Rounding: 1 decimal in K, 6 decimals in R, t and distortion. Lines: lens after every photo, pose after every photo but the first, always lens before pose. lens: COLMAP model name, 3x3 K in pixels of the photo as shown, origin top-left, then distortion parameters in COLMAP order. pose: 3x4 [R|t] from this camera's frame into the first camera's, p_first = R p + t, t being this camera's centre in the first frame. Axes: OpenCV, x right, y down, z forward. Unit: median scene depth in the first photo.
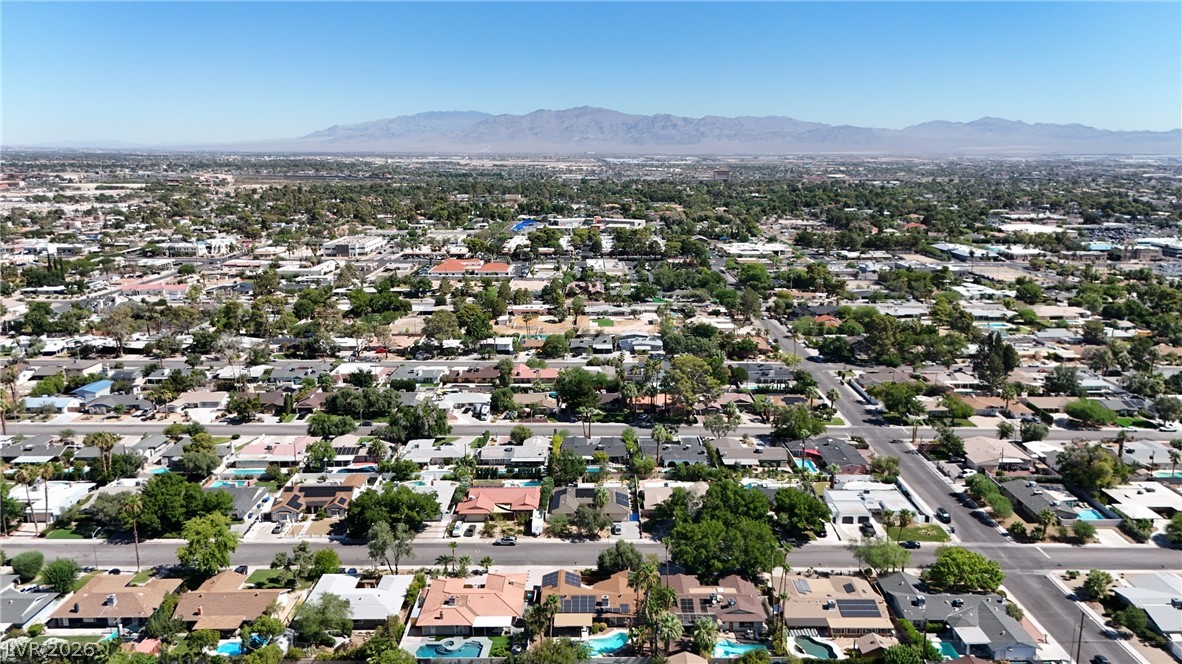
lens RADIAL K [[903.4, 0, 591.0], [0, 903.4, 332.0], [0, 0, 1]] dist [0.068624, -0.002282]
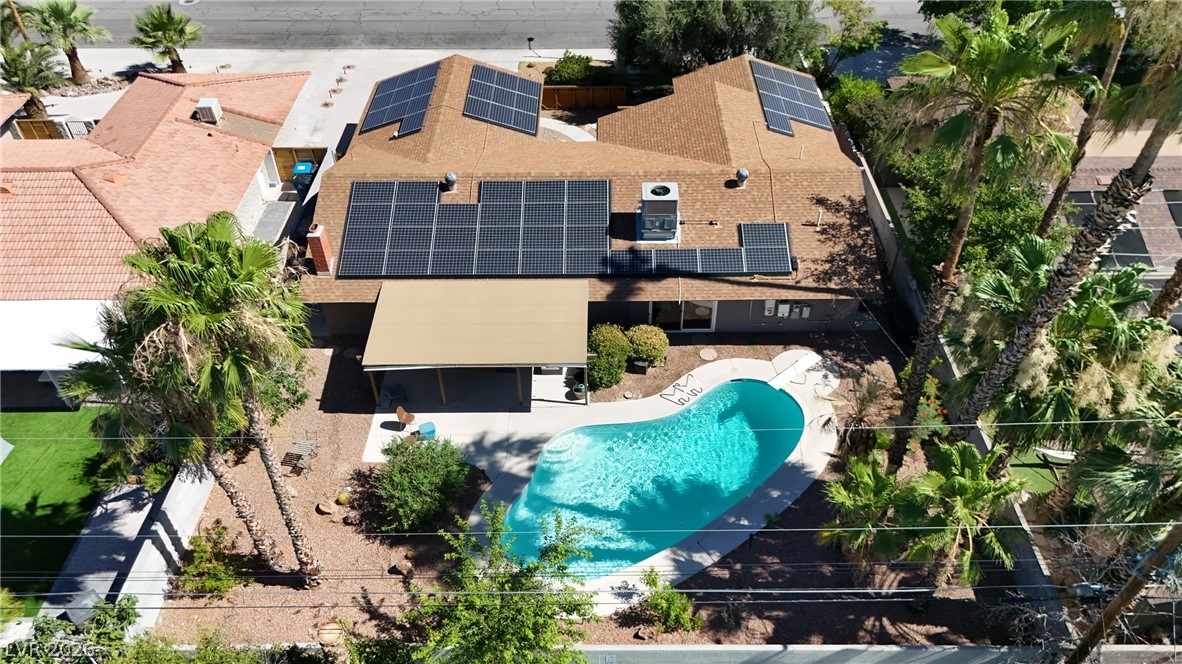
lens RADIAL K [[903.4, 0, 591.0], [0, 903.4, 332.0], [0, 0, 1]] dist [0.068624, -0.002282]
pose [[0.999844, -0.008717, -0.015379, 0.004802], [0.015115, 0.872691, 0.488038, 0.228455], [0.009167, -0.488195, 0.872687, 0.830959]]
